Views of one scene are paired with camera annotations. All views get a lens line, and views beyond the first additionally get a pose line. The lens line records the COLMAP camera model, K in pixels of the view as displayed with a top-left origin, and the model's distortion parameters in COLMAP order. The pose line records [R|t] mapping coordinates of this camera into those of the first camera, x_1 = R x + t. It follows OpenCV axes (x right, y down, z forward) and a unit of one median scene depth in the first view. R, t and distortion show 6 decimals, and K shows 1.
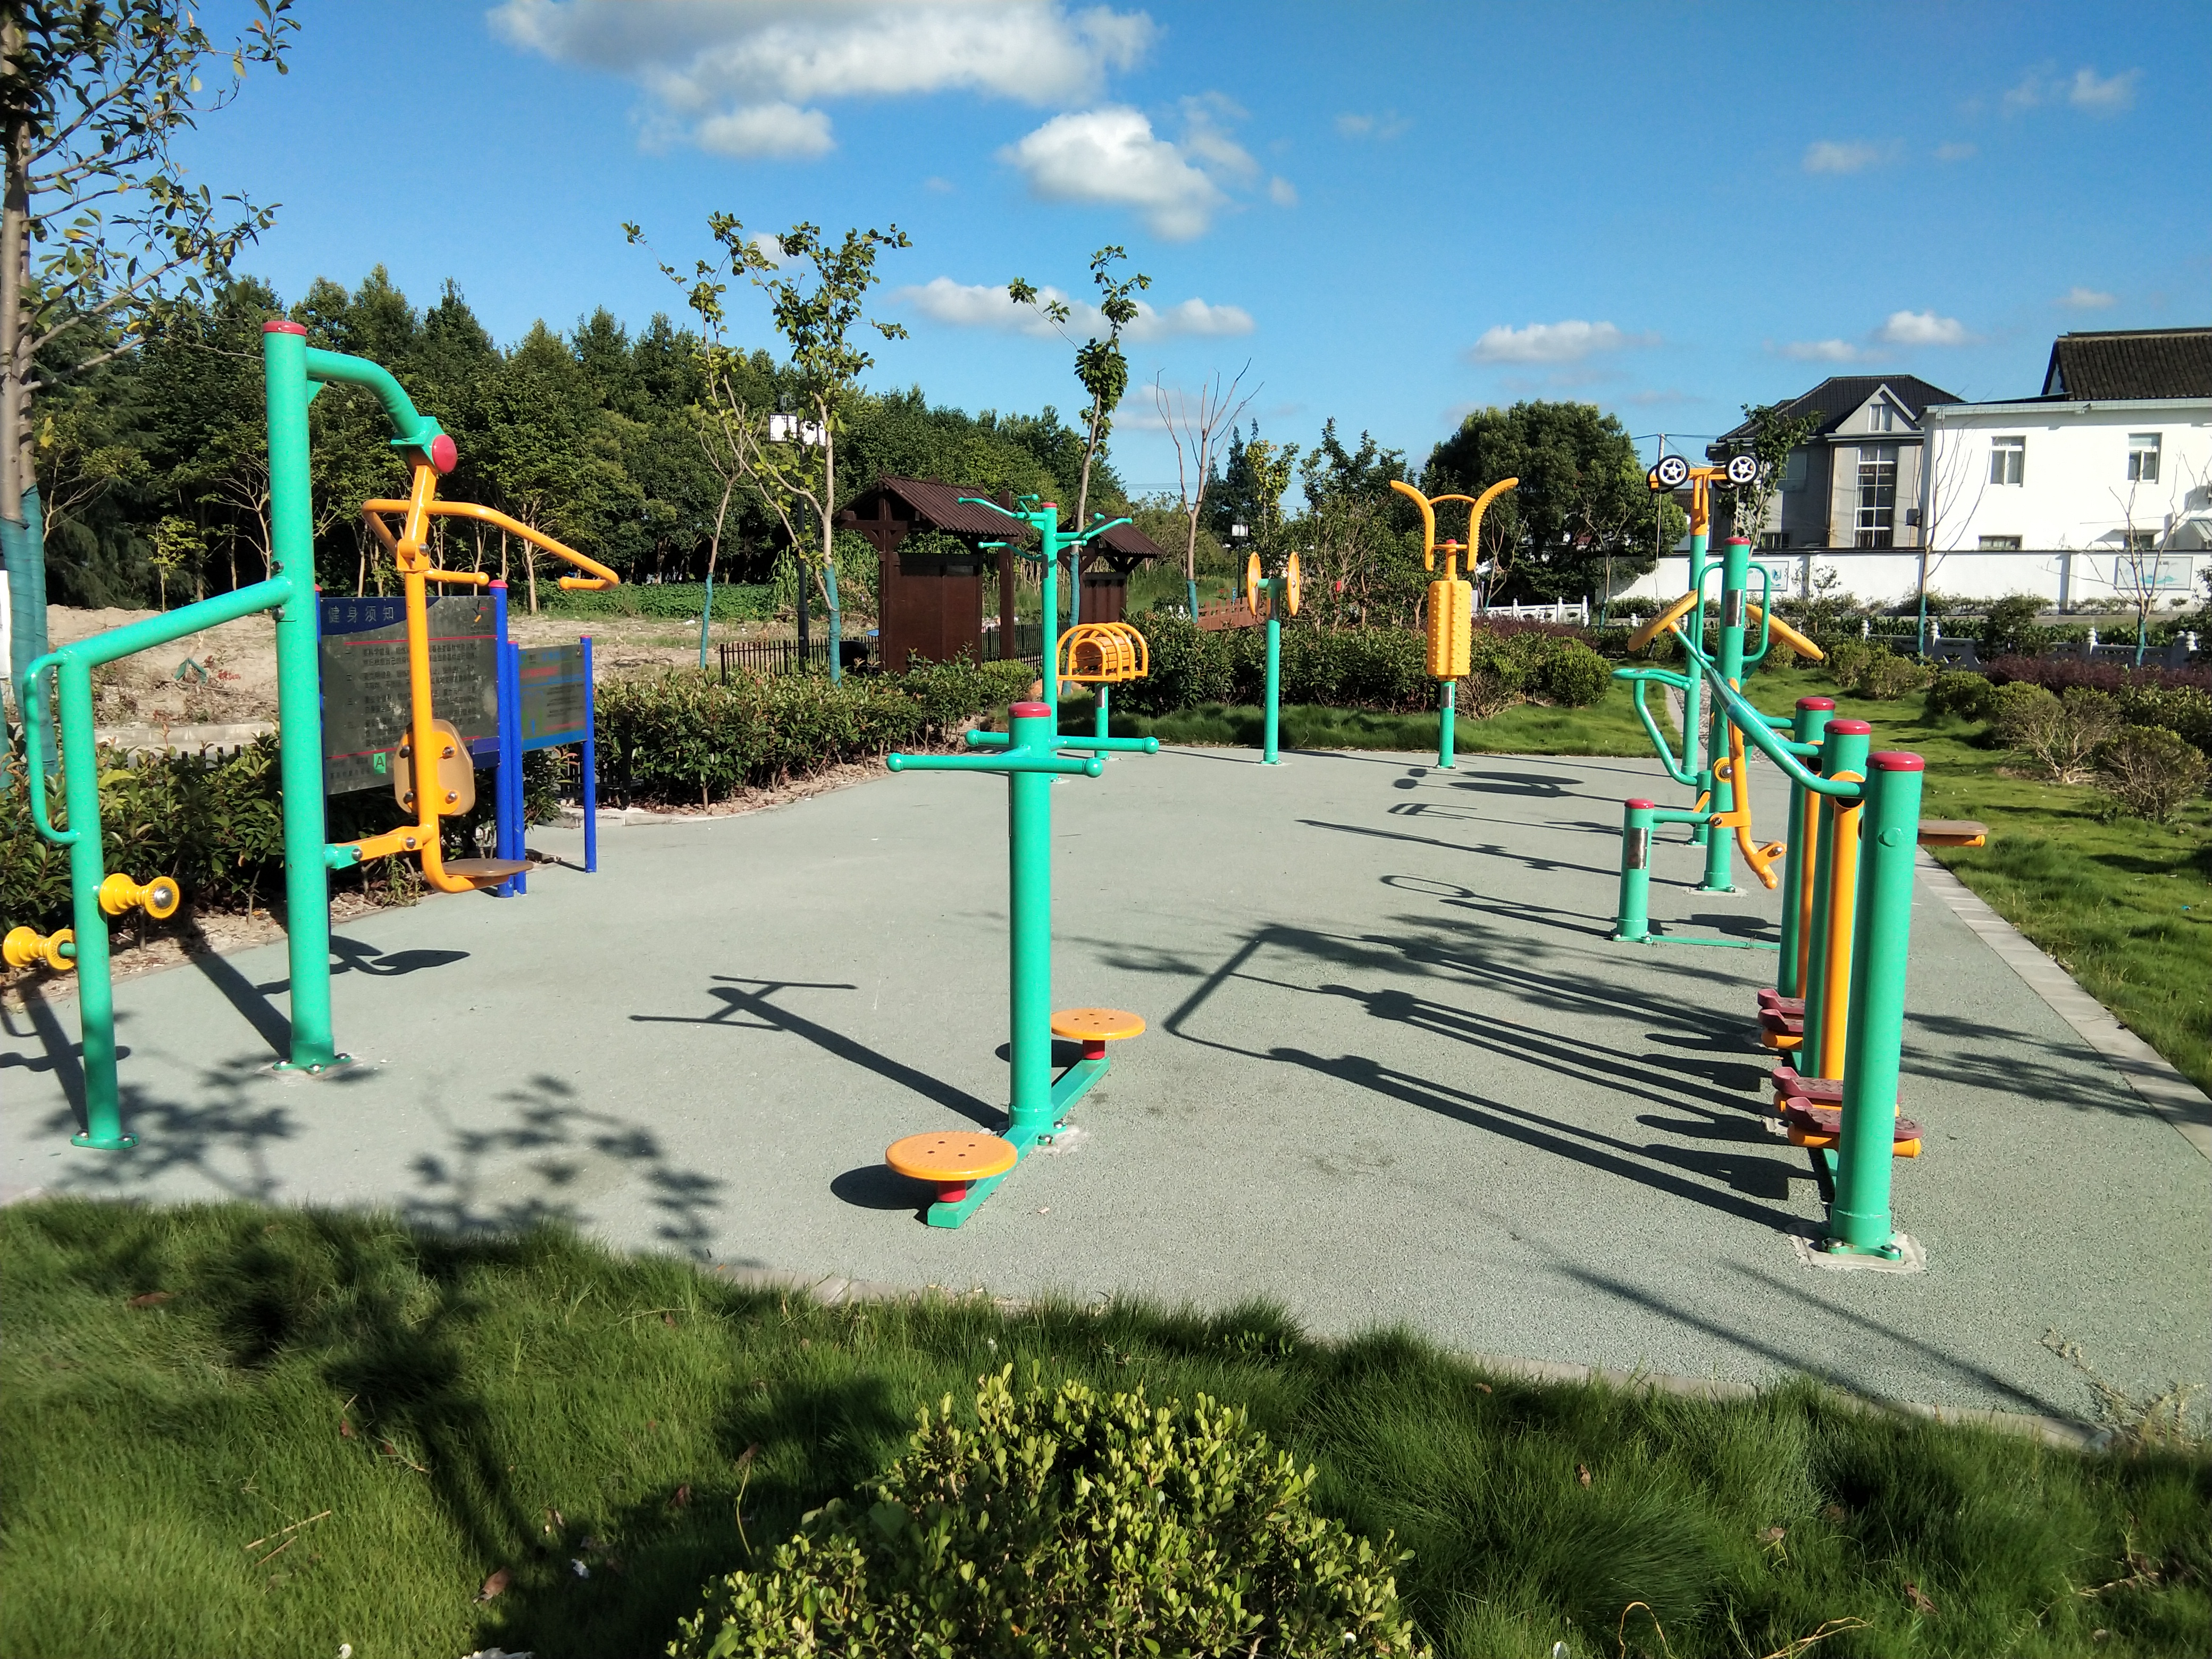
lens RADIAL K [[1773.1, 0, 1035.2], [0, 1773.1, 865.4], [0, 0, 1]] dist [0.107106, -0.151744]
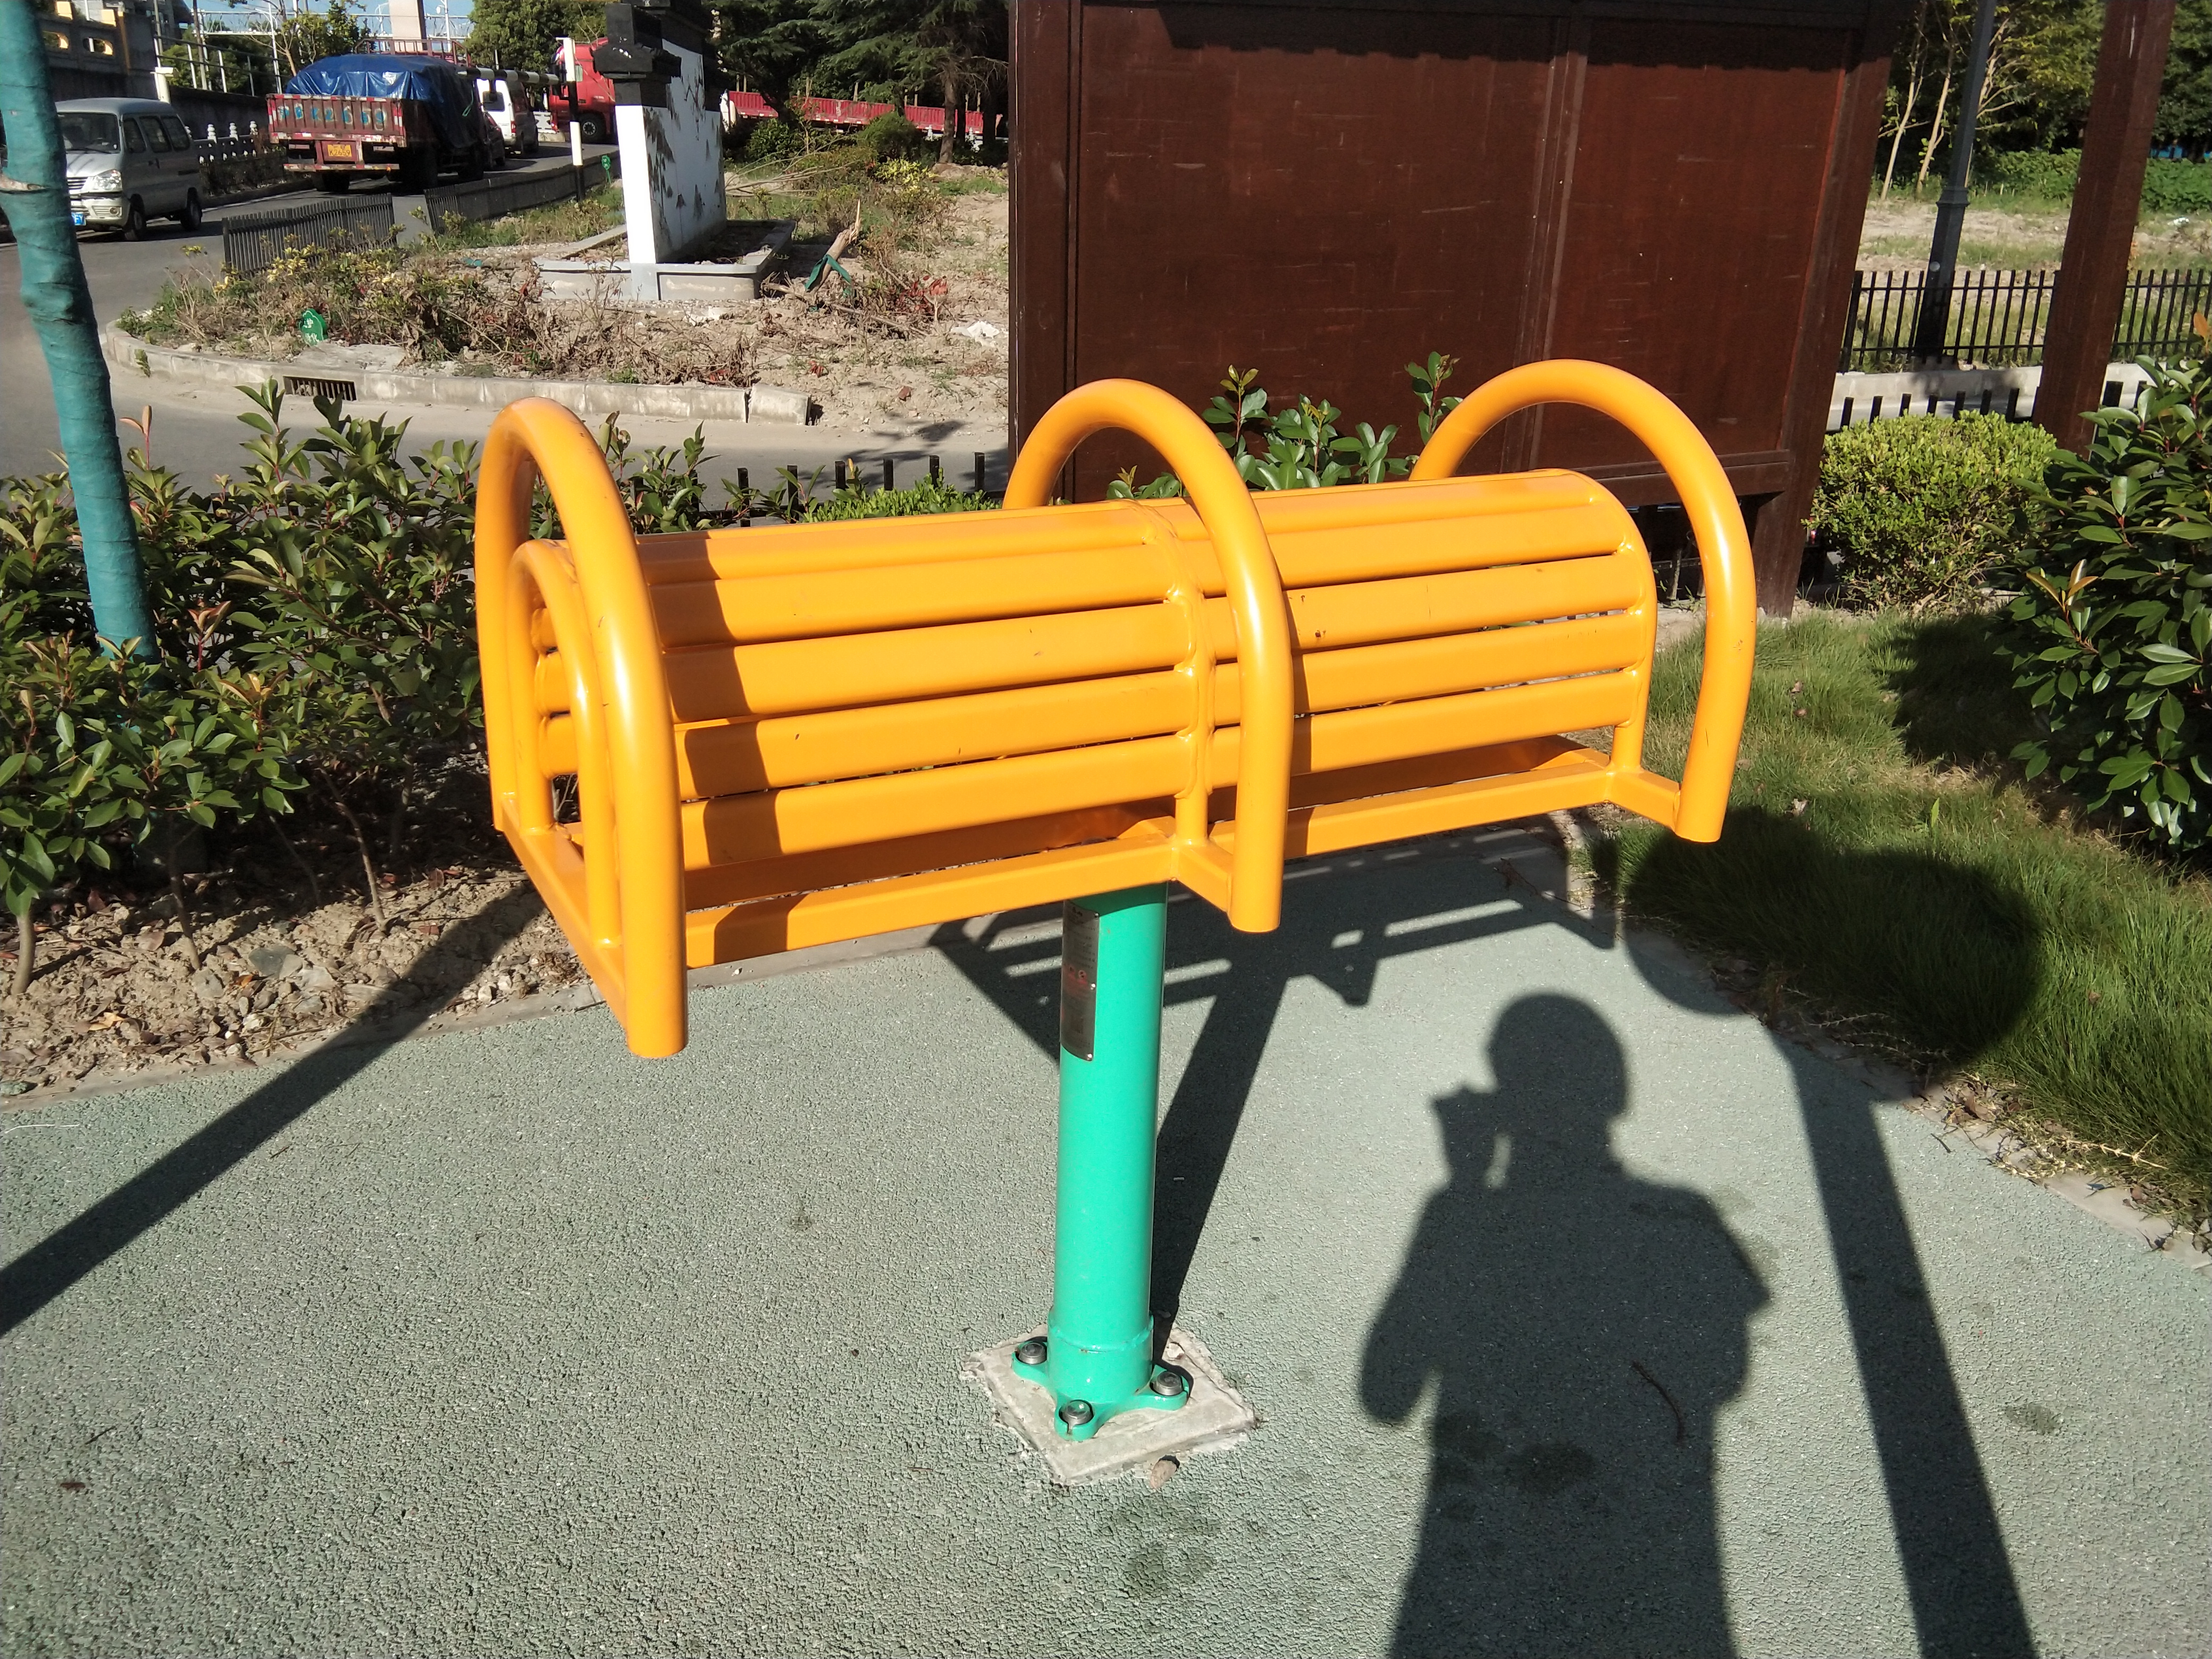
lens RADIAL K [[1773.1, 0, 1105.7], [0, 1773.1, 801.3], [0, 0, 1]] dist [0.107106, -0.151744]
pose [[0.678898, 0.262798, -0.685591, 0.032609], [-0.131855, 0.962209, 0.238262, -0.036944], [0.722296, -0.071357, 0.687893, 0.247793]]
